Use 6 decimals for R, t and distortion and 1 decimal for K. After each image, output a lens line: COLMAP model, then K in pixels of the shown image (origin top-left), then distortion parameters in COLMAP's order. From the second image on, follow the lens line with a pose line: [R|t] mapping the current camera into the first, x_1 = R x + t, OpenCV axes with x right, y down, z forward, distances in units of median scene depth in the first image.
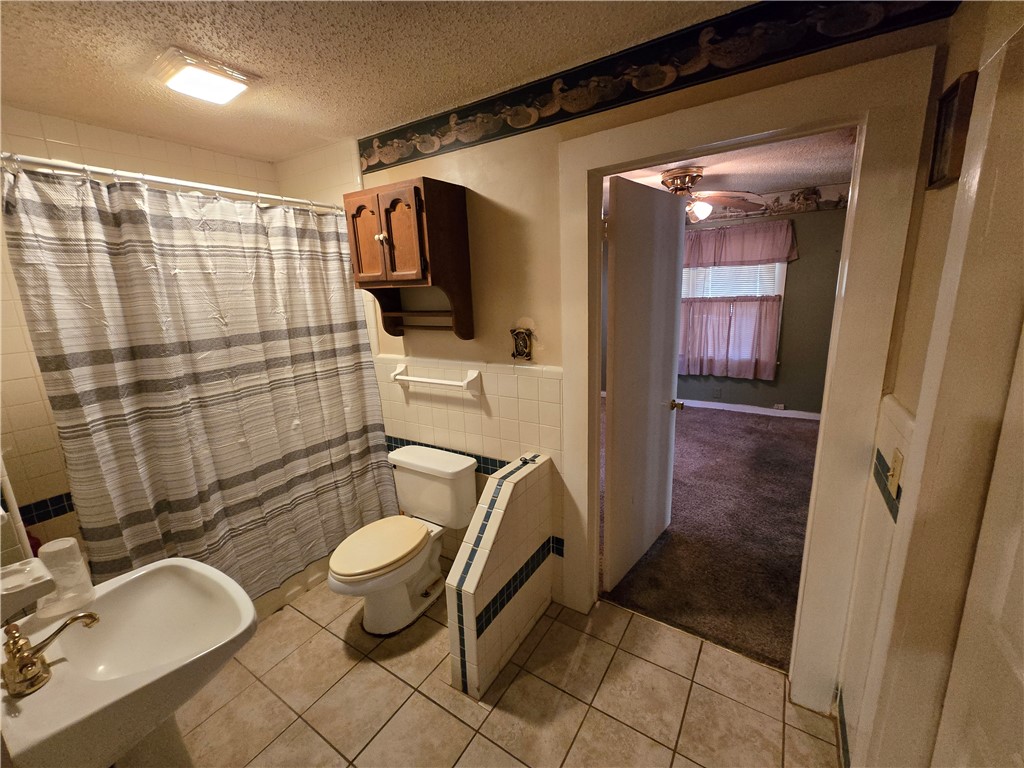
lens RADIAL K [[420.7, 0, 511.5], [0, 420.7, 389.1], [0, 0, 1]] dist [-0.001174, 0.000874]
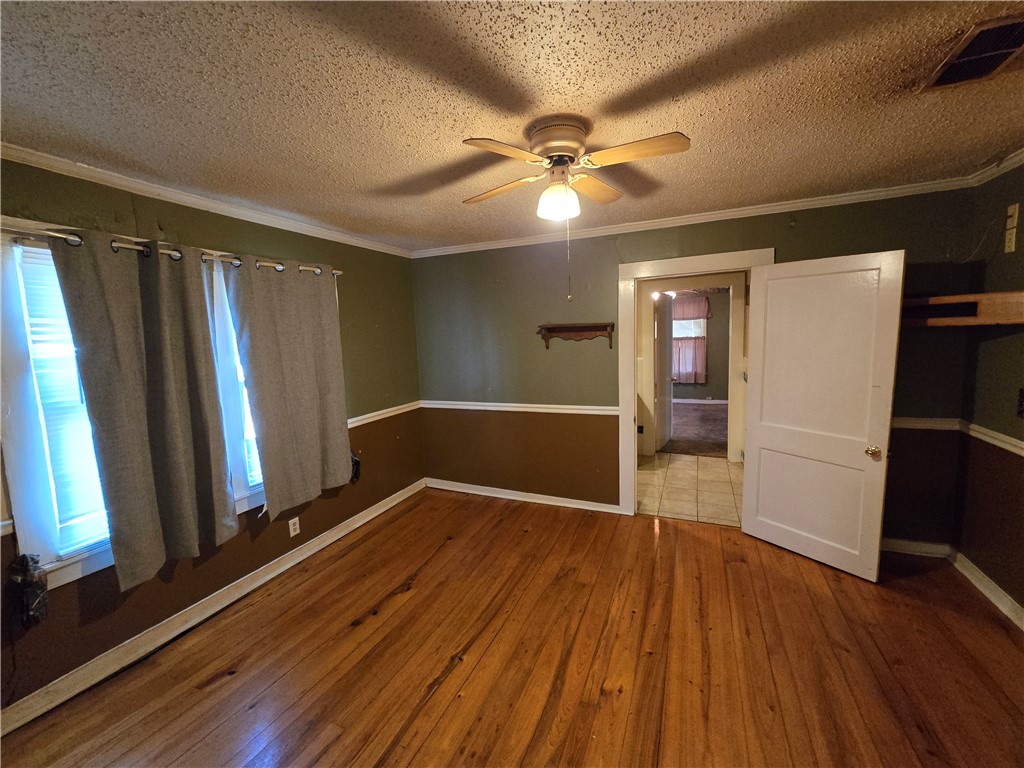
lens RADIAL K [[420.7, 0, 513.9], [0, 420.7, 377.5], [0, 0, 1]] dist [-0.001174, 0.000874]
pose [[0.986897, -0.005368, 0.161263, -0.529472], [0.026613, 0.991173, -0.129873, 0.189021], [-0.159142, 0.132463, 0.978329, -0.705036]]
